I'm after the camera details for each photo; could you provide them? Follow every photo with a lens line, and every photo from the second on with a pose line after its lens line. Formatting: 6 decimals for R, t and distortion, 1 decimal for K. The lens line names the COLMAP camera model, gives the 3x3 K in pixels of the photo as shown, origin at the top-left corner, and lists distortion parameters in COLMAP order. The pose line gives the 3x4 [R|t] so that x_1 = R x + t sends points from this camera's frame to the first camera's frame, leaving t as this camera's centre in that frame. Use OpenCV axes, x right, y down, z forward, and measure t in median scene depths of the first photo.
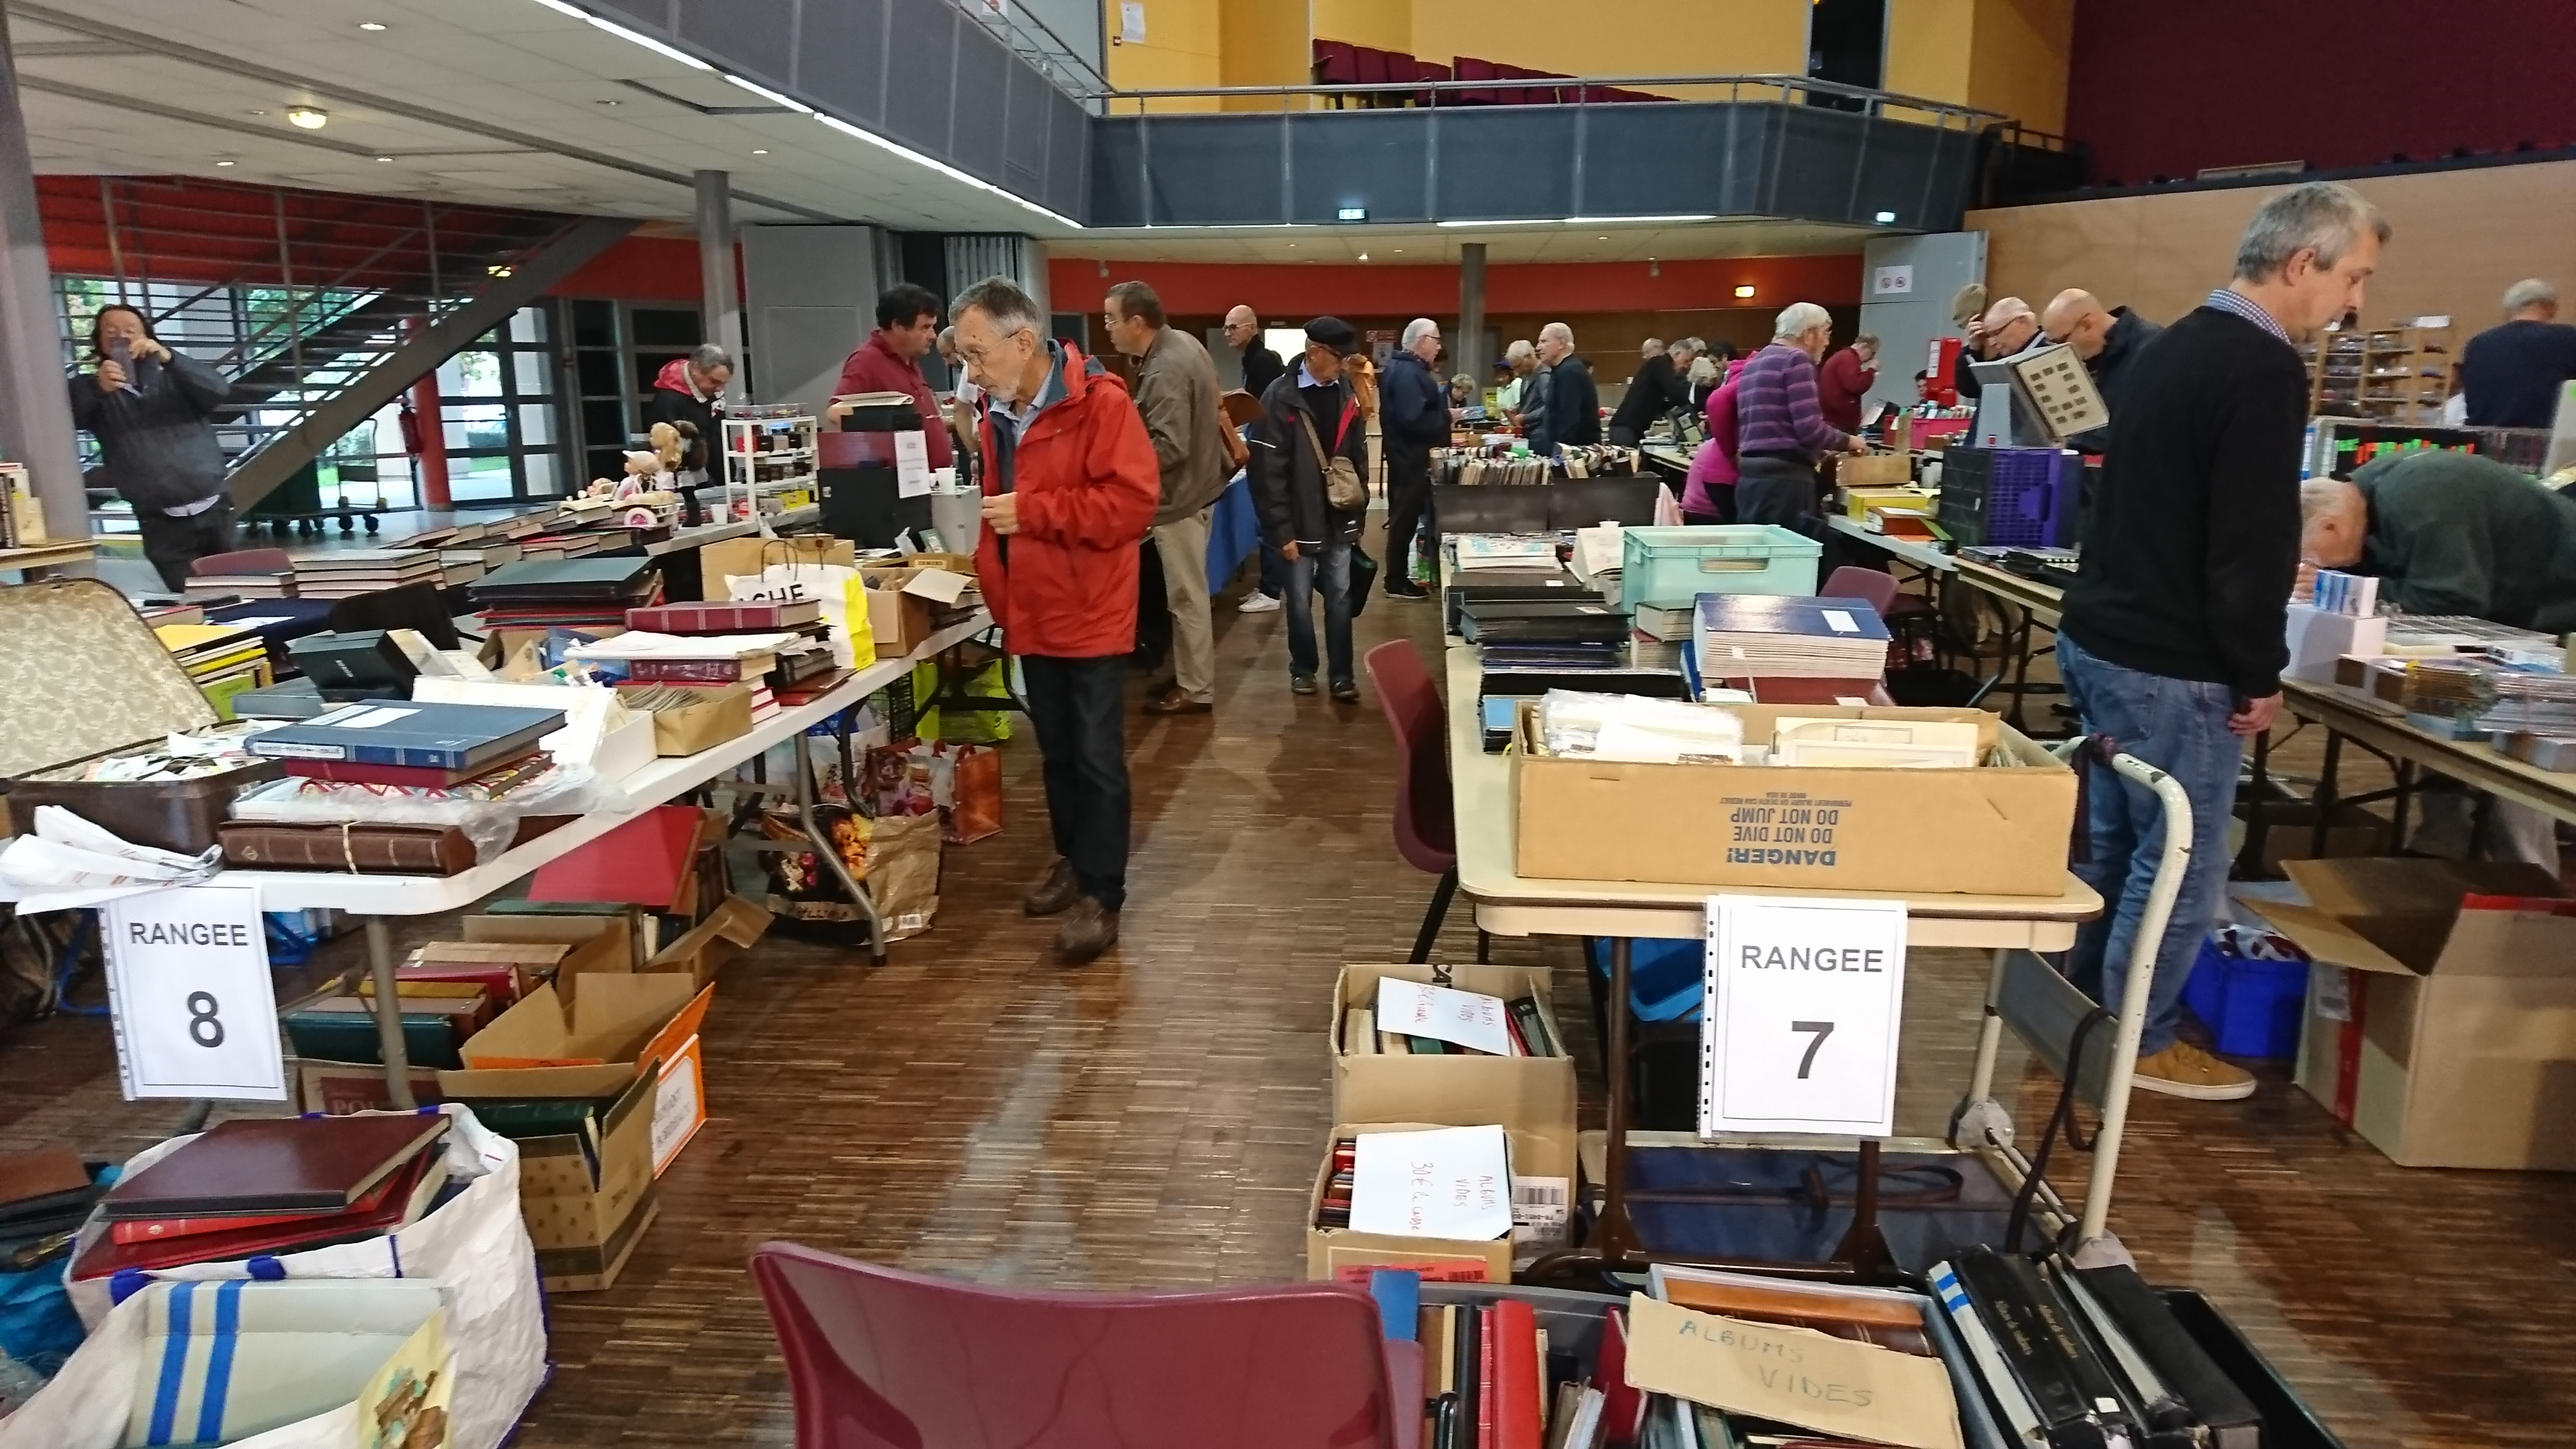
lens RADIAL K [[1672.7, 0, 1288.0], [0, 1672.7, 724.5], [0, 0, 1]] dist [0.083113, -0.106532]
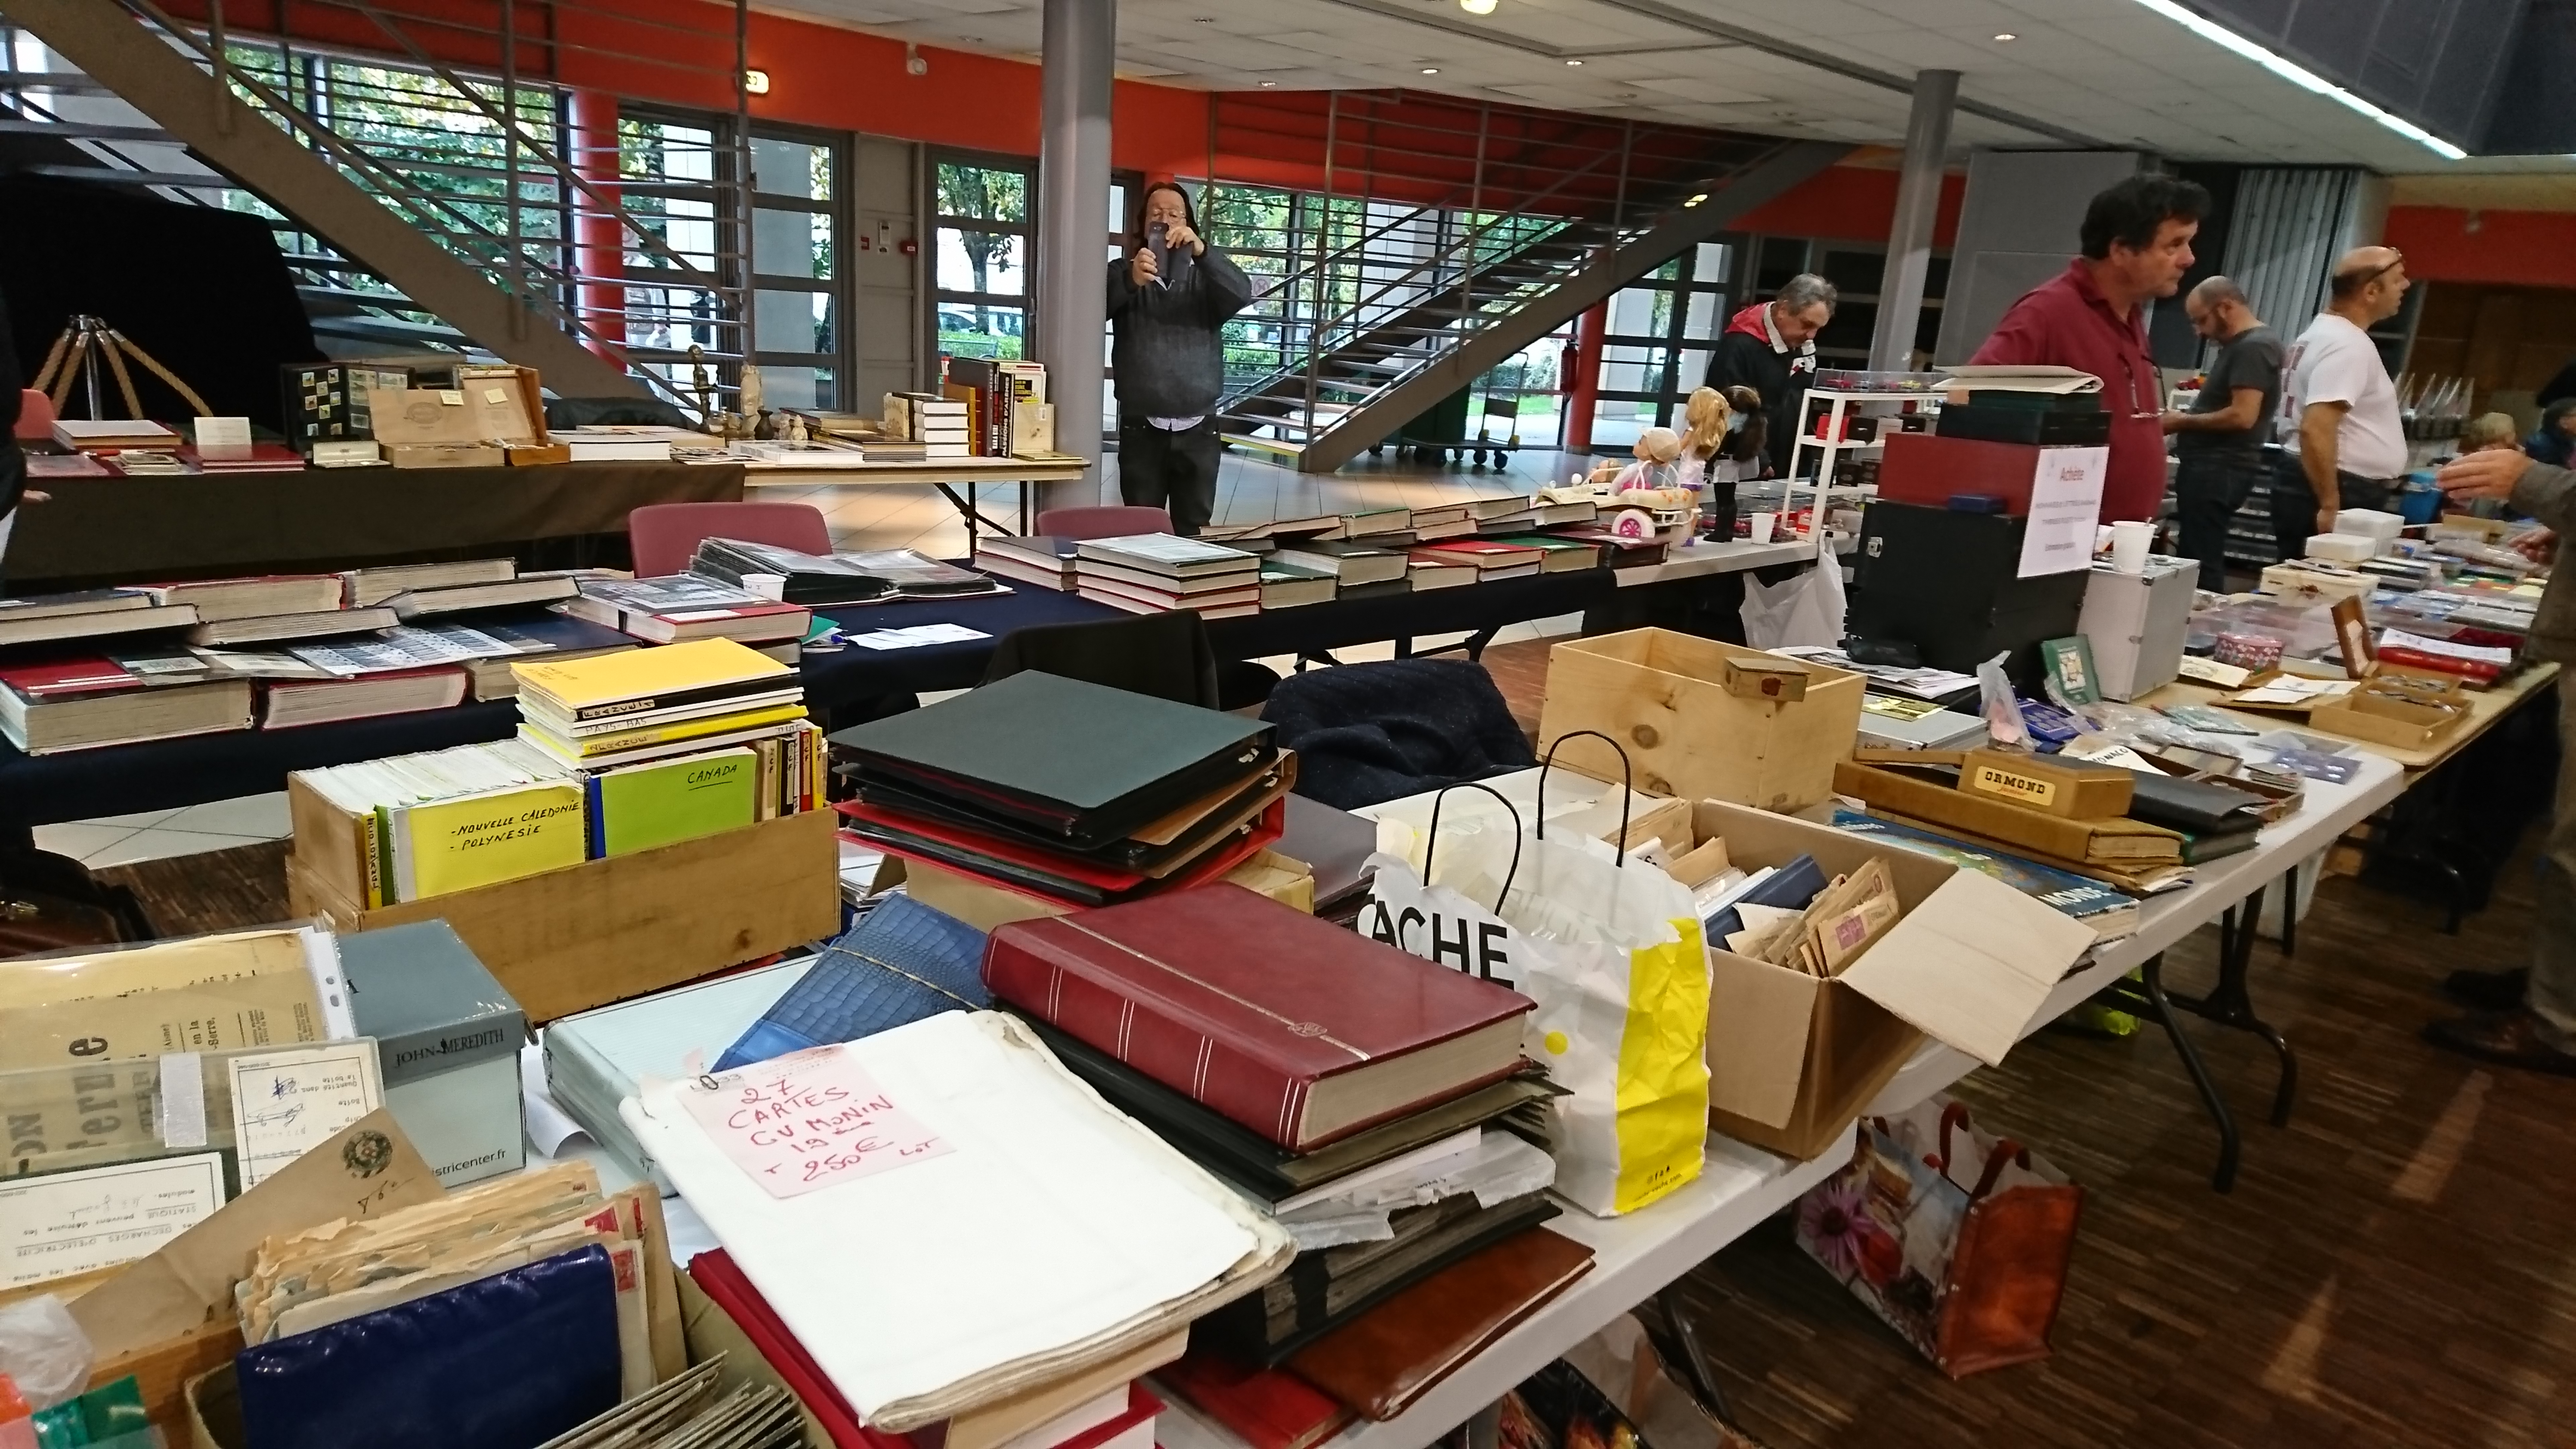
lens RADIAL K [[1672.7, 0, 1288.0], [0, 1672.7, 724.5], [0, 0, 1]] dist [0.083113, -0.106532]
pose [[0.774414, 0.216989, -0.594305, -0.032049], [-0.202714, 0.974925, 0.091810, -0.034421], [0.599324, 0.049375, 0.798982, 0.169147]]
